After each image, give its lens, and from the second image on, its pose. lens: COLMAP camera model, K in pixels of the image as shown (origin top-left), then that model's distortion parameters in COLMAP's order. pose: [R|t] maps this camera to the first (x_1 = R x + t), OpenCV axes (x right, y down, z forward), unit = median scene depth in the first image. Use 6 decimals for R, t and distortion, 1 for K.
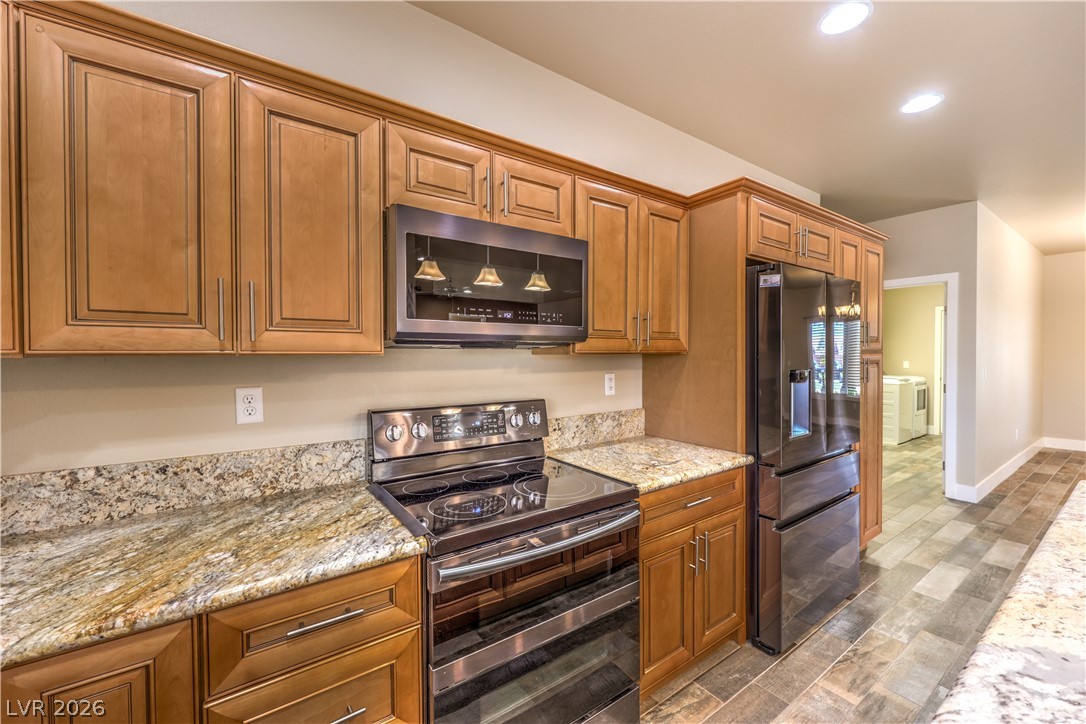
lens RADIAL K [[439.3, 0, 549.5], [0, 439.3, 358.8], [0, 0, 1]] dist [-0.002002, 0.000745]
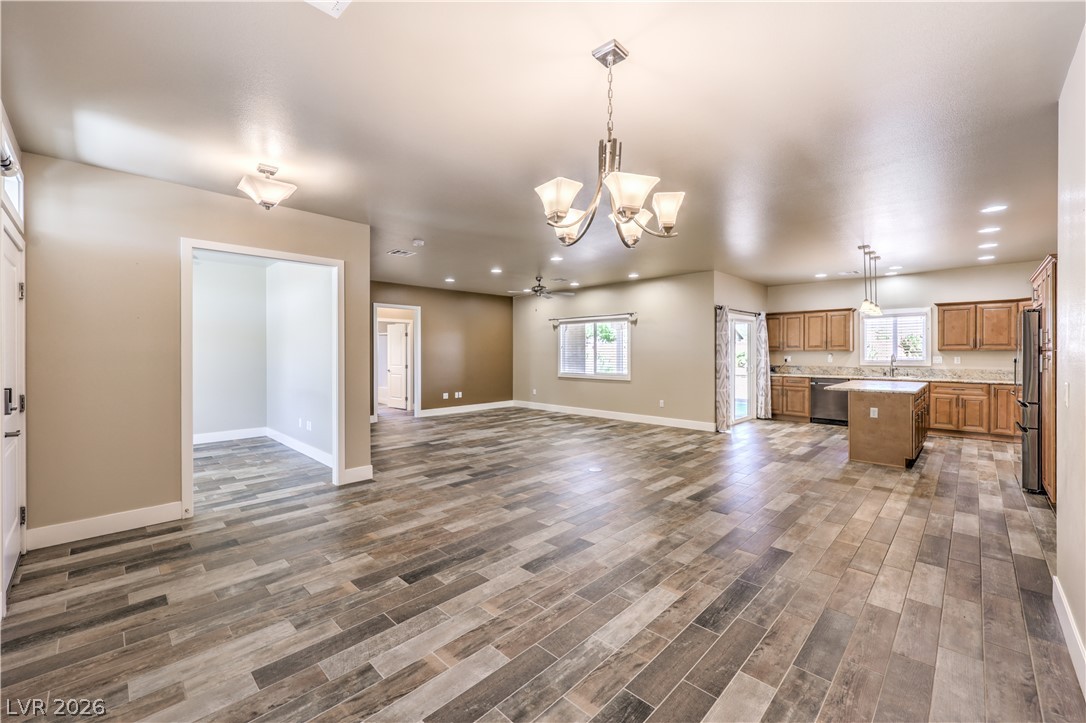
lens RADIAL K [[439.3, 0, 547.8], [0, 439.3, 354.7], [0, 0, 1]] dist [-0.002002, 0.000745]
pose [[-0.984564, 0.011374, -0.174652, 5.026772], [0.008727, 0.999835, 0.015918, -0.074419], [0.174805, 0.014148, -0.984501, 4.198201]]
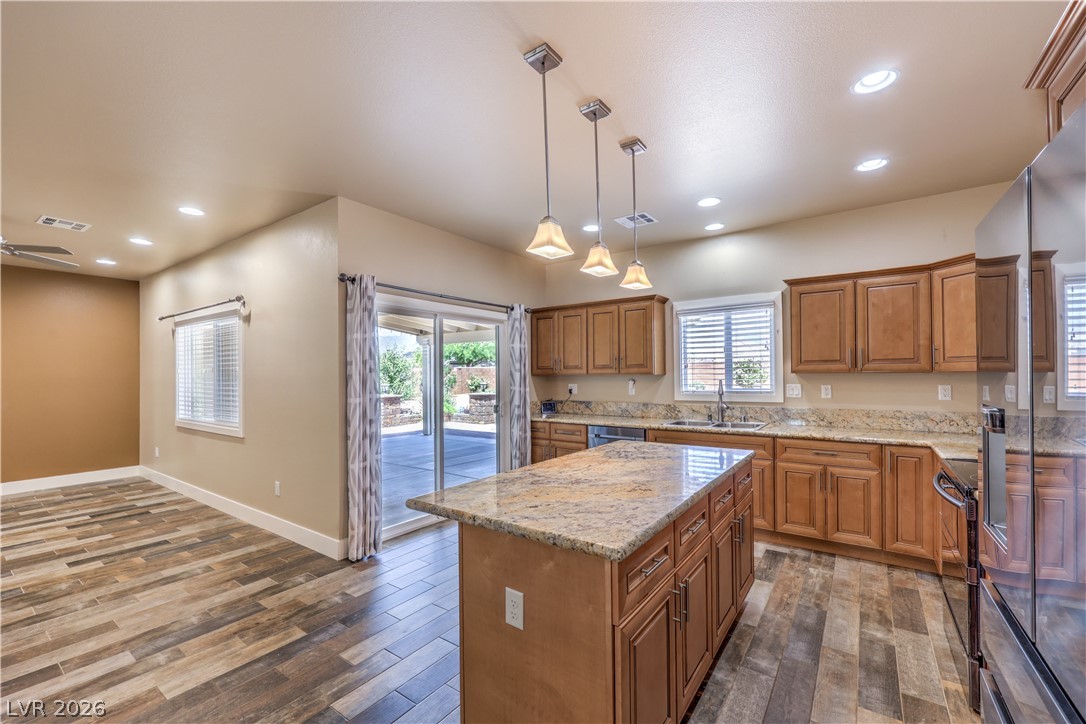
lens RADIAL K [[439.3, 0, 553.4], [0, 439.3, 375.7], [0, 0, 1]] dist [-0.002002, 0.000745]
pose [[-0.943495, 0.015398, -0.331028, 1.772592], [0.013272, 0.999874, 0.008681, -0.027218], [0.331120, 0.003797, -0.943581, 1.893179]]
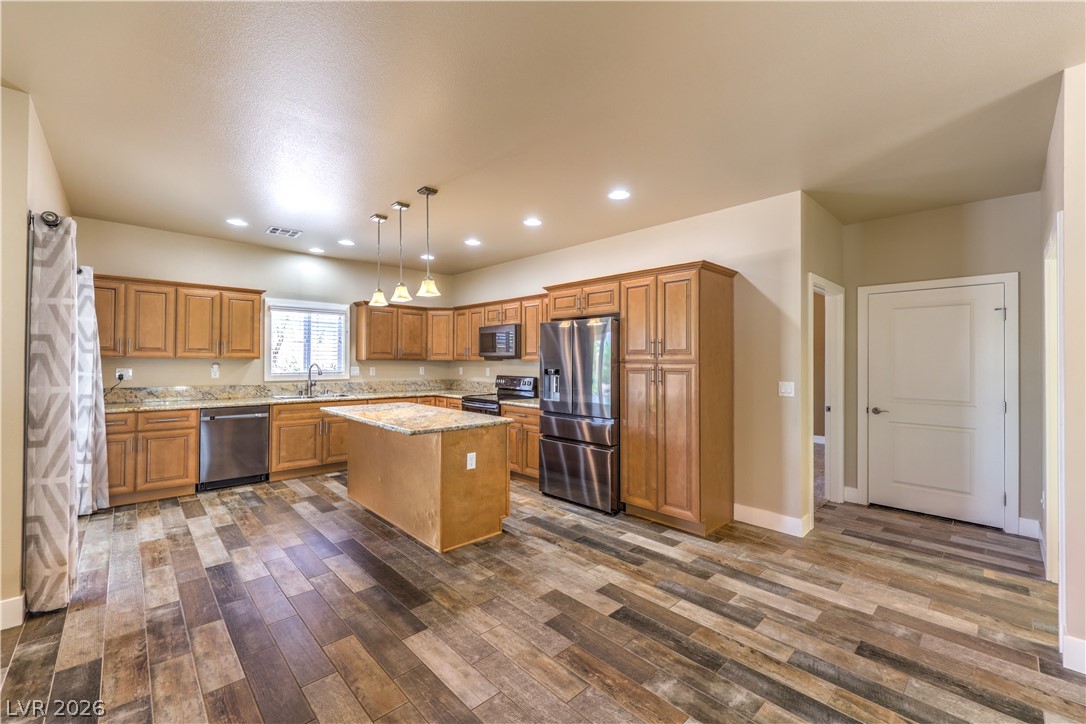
lens RADIAL K [[439.3, 0, 538.8], [0, 439.3, 358.4], [0, 0, 1]] dist [-0.002002, 0.000745]
pose [[0.137332, 0.003524, -0.990519, 3.963077], [-0.017607, 0.999844, 0.001116, -0.047133], [0.990369, 0.017287, 0.137372, 0.932635]]
